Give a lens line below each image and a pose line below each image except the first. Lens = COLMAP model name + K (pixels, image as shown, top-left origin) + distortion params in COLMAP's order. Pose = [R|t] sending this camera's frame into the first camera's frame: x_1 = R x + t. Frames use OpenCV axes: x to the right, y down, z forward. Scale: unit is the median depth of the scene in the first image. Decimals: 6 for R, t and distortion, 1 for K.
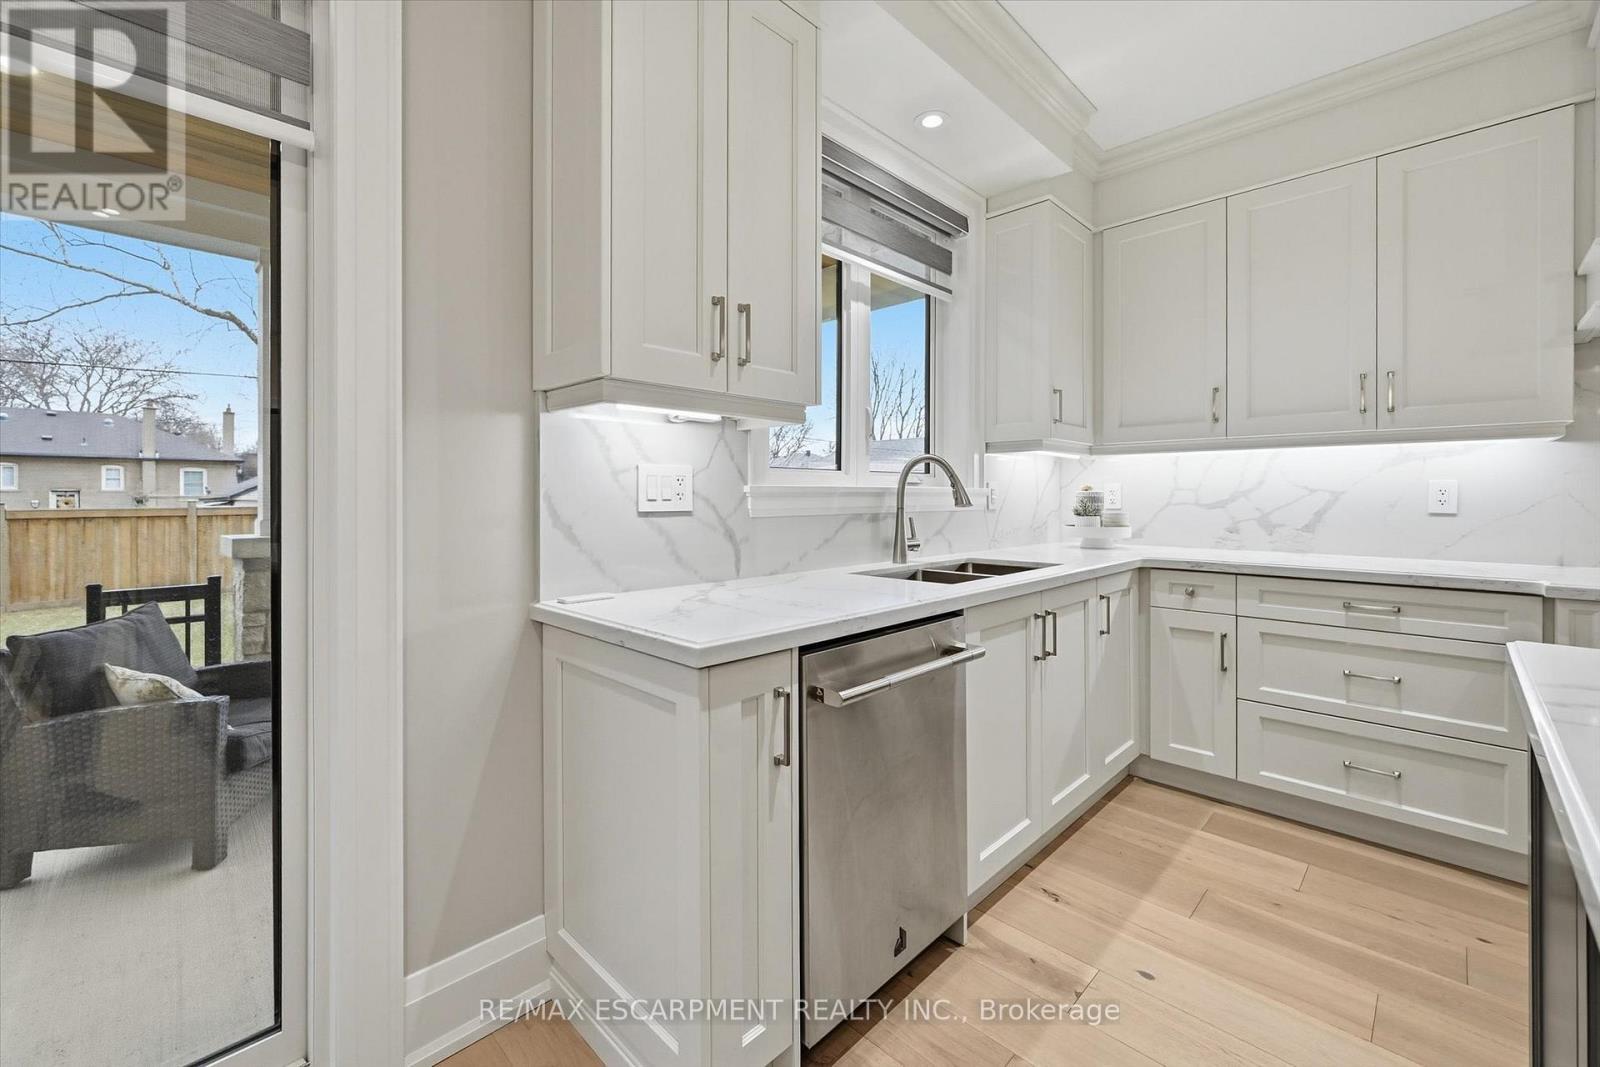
lens RADIAL K [[658.6, 0, 799.4], [0, 658.6, 495.8], [0, 0, 1]] dist [-0.000584, -0.000155]
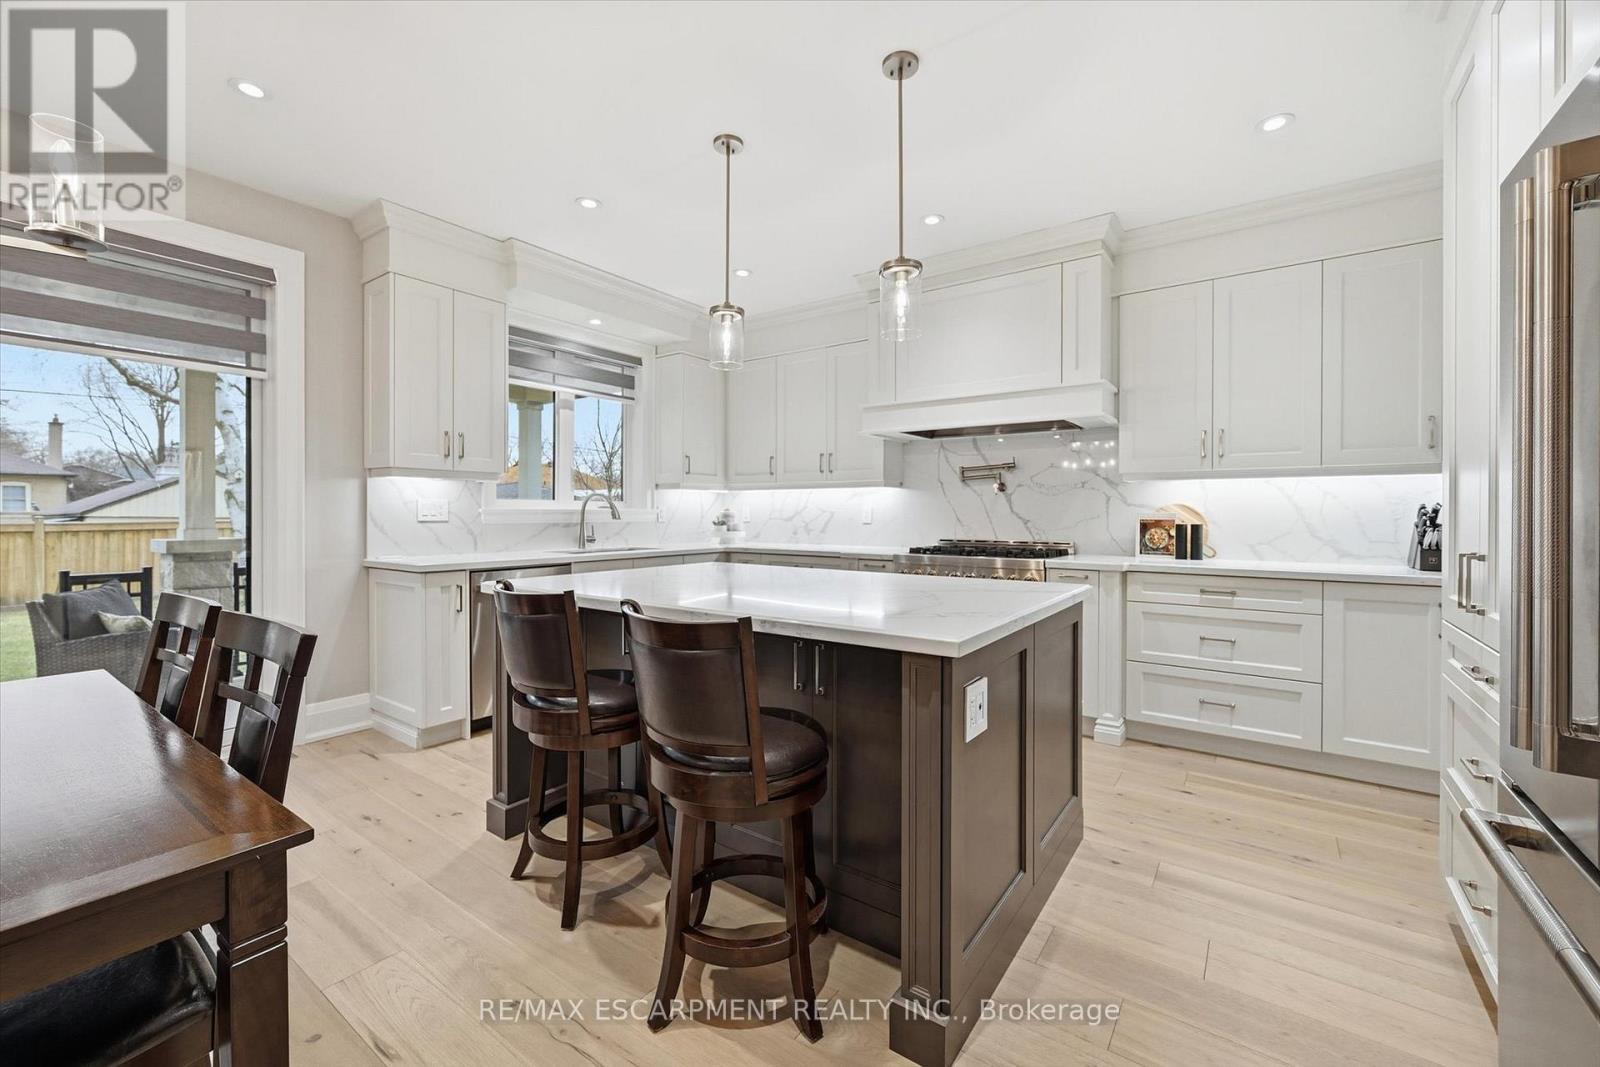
lens RADIAL K [[645.2, 0, 801.6], [0, 645.2, 515.8], [0, 0, 1]] dist [0.001279, 0.000002]
pose [[0.987986, 0.001529, 0.154537, 0.483028], [-0.002061, 0.999992, 0.003281, -0.001297], [-0.154531, -0.003561, 0.987982, -0.936459]]
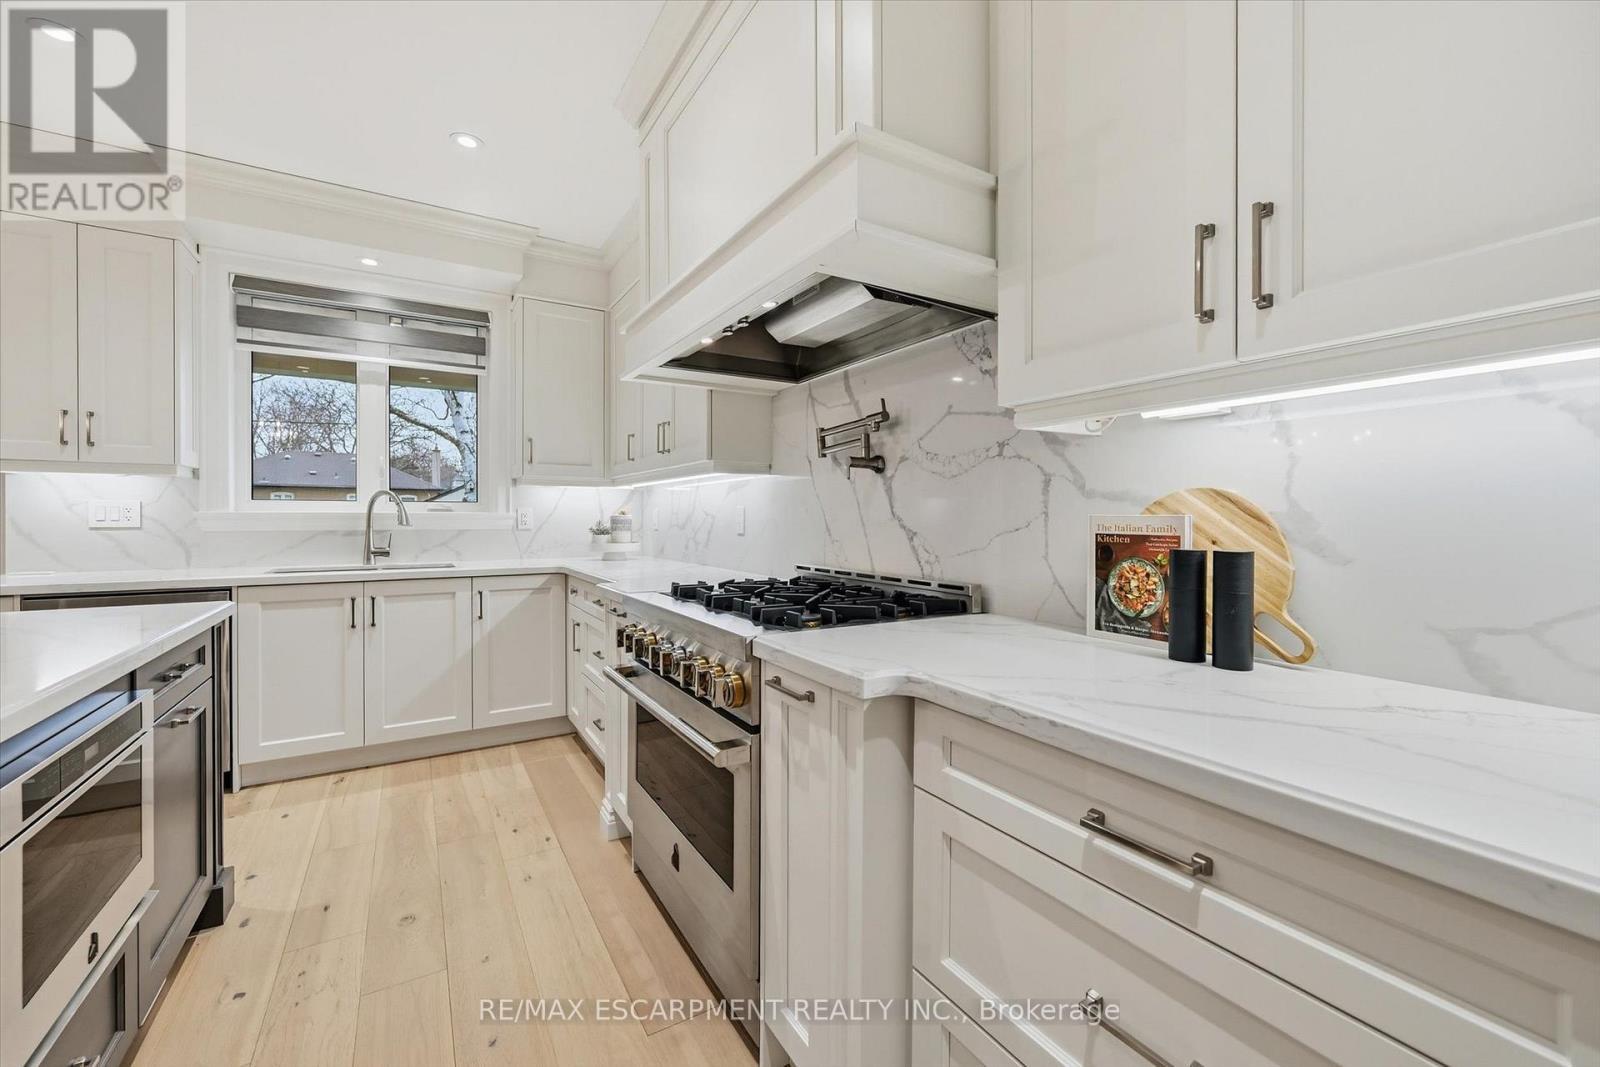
lens RADIAL K [[645.2, 0, 801.6], [0, 645.2, 515.8], [0, 0, 1]] dist [0.001279, 0.000002]
pose [[0.969865, 0.001027, -0.243639, 1.400384], [-0.002202, 0.999987, -0.004548, -0.001345], [0.243631, 0.004947, 0.969855, -0.148655]]
